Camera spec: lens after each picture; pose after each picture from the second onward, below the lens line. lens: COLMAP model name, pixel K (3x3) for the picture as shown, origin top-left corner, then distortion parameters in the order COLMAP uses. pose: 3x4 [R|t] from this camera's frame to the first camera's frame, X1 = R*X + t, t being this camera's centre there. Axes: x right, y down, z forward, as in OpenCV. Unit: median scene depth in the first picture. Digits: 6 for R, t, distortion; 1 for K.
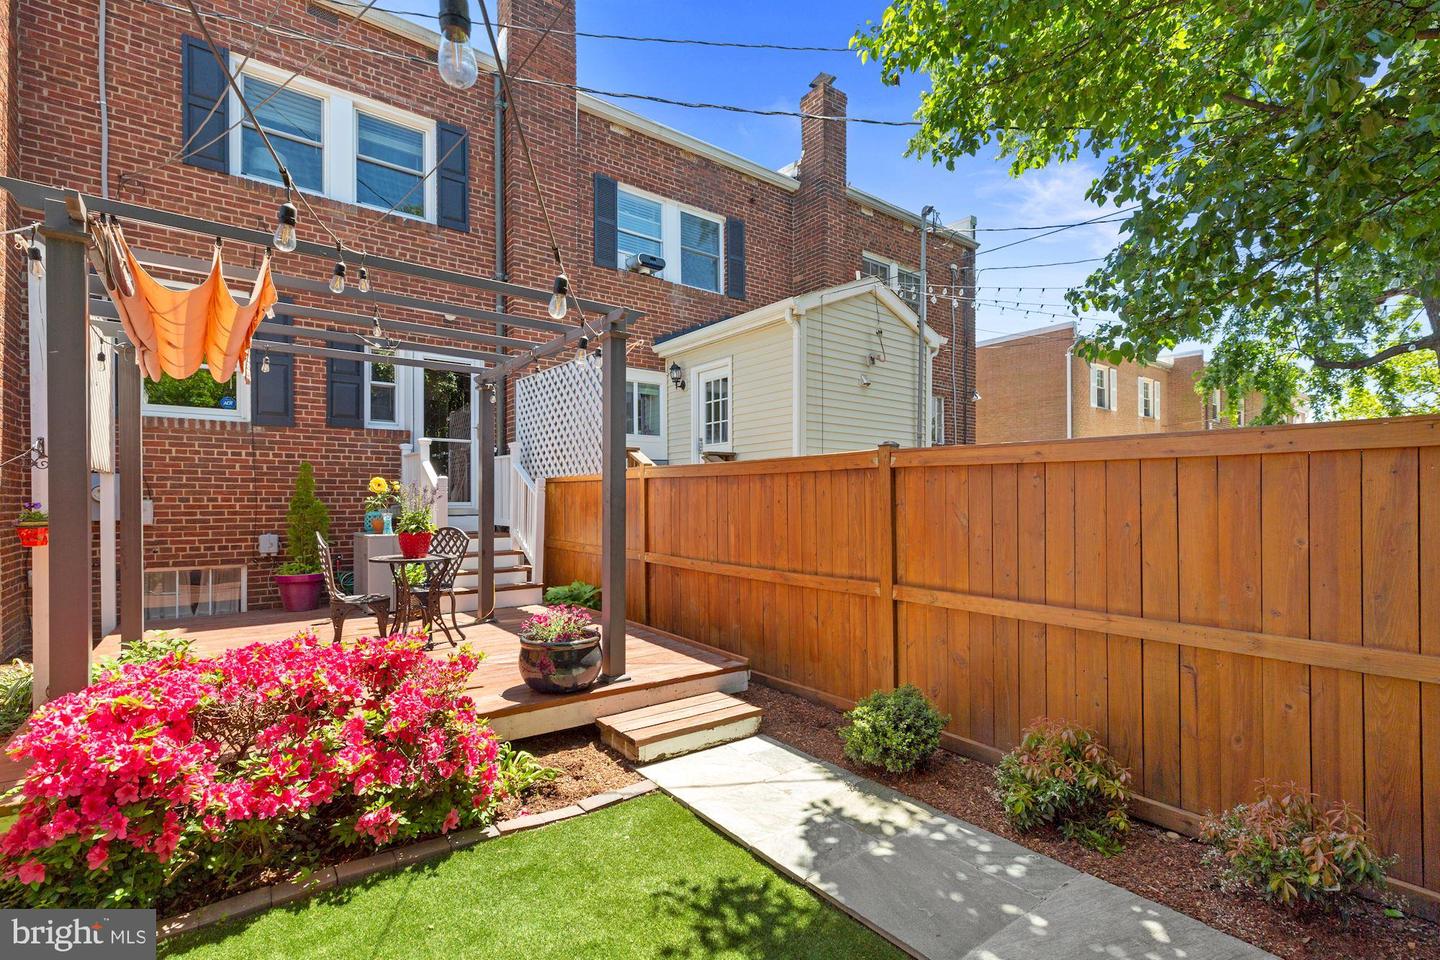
lens RADIAL K [[662.7, 0, 717.8], [0, 662.7, 486.9], [0, 0, 1]] dist [0.001429, 0.000172]
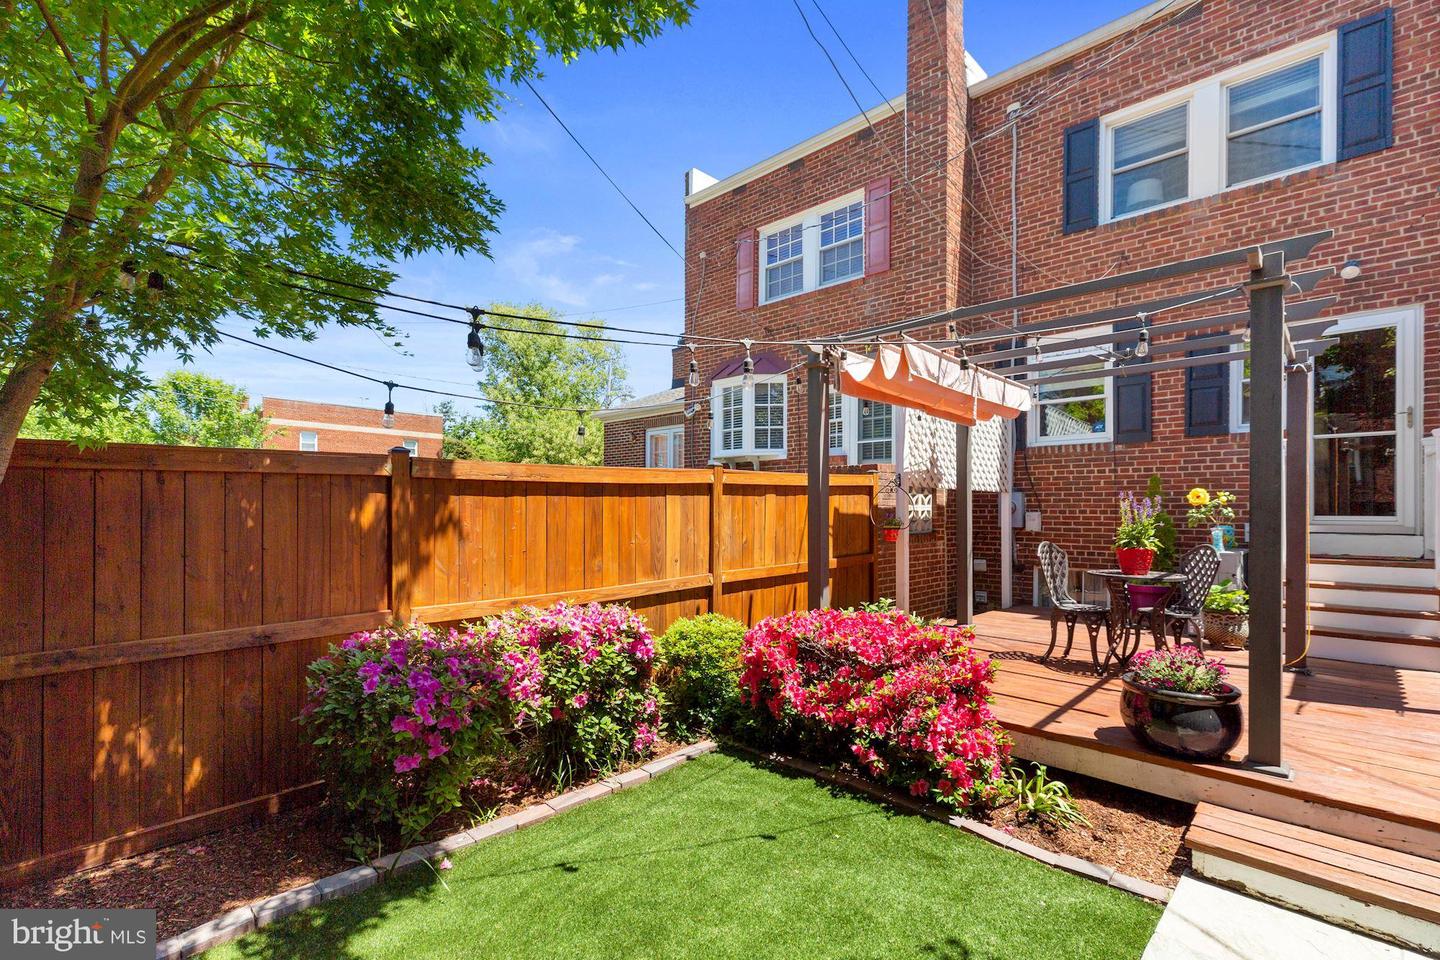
lens RADIAL K [[662.7, 0, 717.8], [0, 662.7, 486.9], [0, 0, 1]] dist [0.001429, 0.000172]
pose [[0.131404, -0.033393, -0.990766, 0.305204], [0.017753, 0.999351, -0.031328, 0.000415], [0.991170, -0.013473, 0.131911, 0.207925]]
